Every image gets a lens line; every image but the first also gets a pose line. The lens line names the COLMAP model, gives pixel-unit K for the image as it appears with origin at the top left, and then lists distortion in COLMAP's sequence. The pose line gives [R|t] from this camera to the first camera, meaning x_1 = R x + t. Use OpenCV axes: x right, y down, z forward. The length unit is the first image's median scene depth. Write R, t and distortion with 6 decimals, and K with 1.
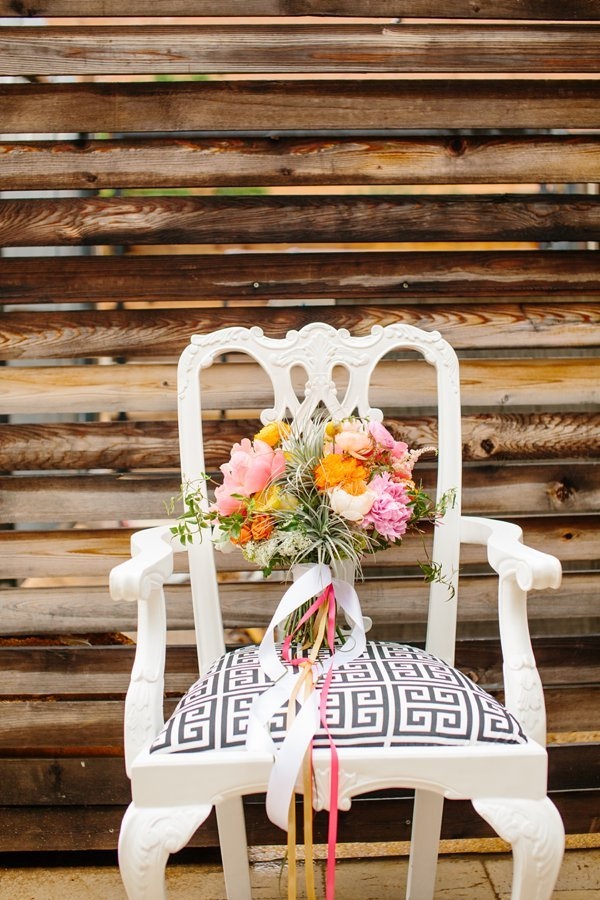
lens RADIAL K [[1247.9, 0, 297.1], [0, 1247.9, 447.9], [0, 0, 1]] dist [-0.078174, 0.000000]
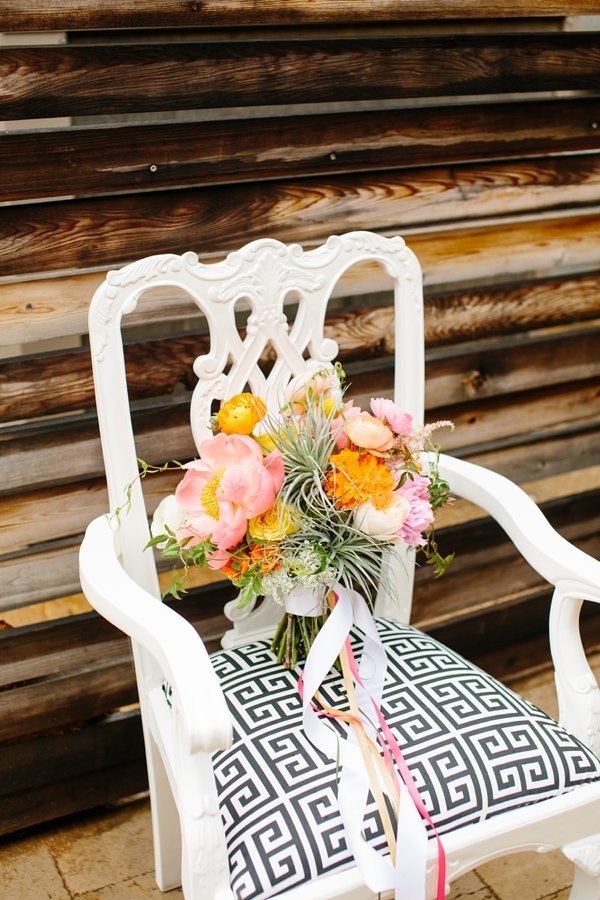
lens RADIAL K [[1247.9, 0, 304.5], [0, 1247.9, 452.9], [0, 0, 1]] dist [-0.078174, 0.000000]
pose [[0.895954, -0.145945, 0.419484, -0.281563], [-0.021370, 0.929211, 0.368930, -0.245692], [-0.443633, -0.339509, 0.829412, 0.308499]]
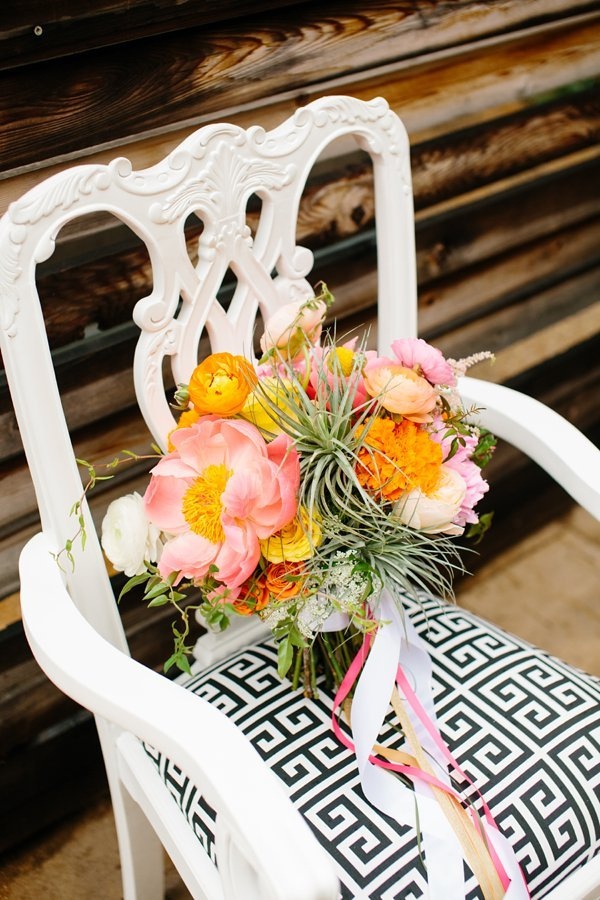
lens RADIAL K [[1247.9, 0, 305.2], [0, 1247.9, 453.6], [0, 0, 1]] dist [-0.078174, 0.000000]
pose [[0.774919, -0.333119, 0.537153, -0.267290], [-0.000354, 0.849614, 0.527404, -0.245448], [-0.632061, -0.408885, 0.658264, 0.550395]]
